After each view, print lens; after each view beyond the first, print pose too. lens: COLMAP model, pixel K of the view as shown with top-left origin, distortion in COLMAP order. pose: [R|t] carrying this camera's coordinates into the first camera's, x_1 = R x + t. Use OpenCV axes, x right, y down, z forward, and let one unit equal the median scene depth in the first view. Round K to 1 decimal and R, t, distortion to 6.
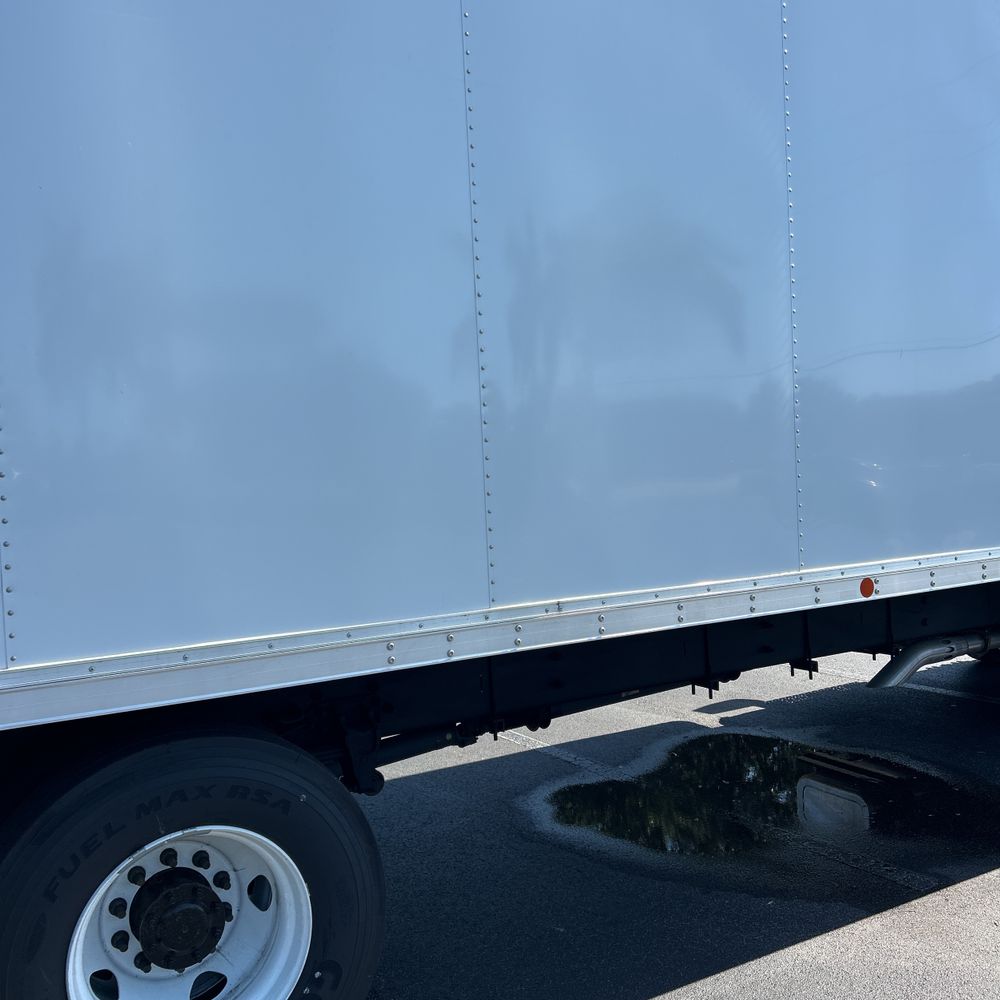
lens RADIAL K [[991.6, 0, 499.7], [0, 991.6, 514.7], [0, 0, 1]] dist [0.040130, -0.008191]
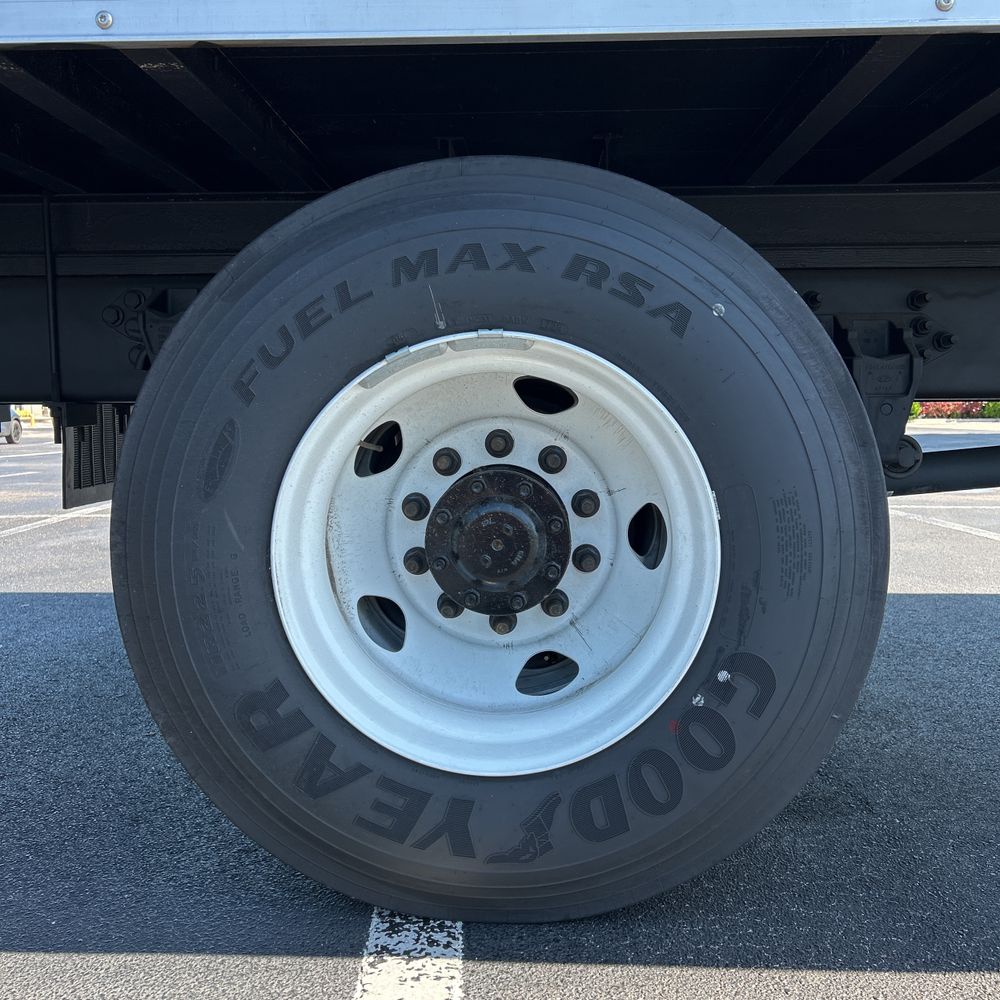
lens RADIAL K [[991.6, 0, 499.7], [0, 991.6, 514.7], [0, 0, 1]] dist [0.040130, -0.008191]
pose [[0.845325, 0.101870, -0.524450, -0.025413], [-0.055947, 0.993135, 0.102731, 0.335281], [0.531315, -0.057499, 0.845221, 0.528702]]
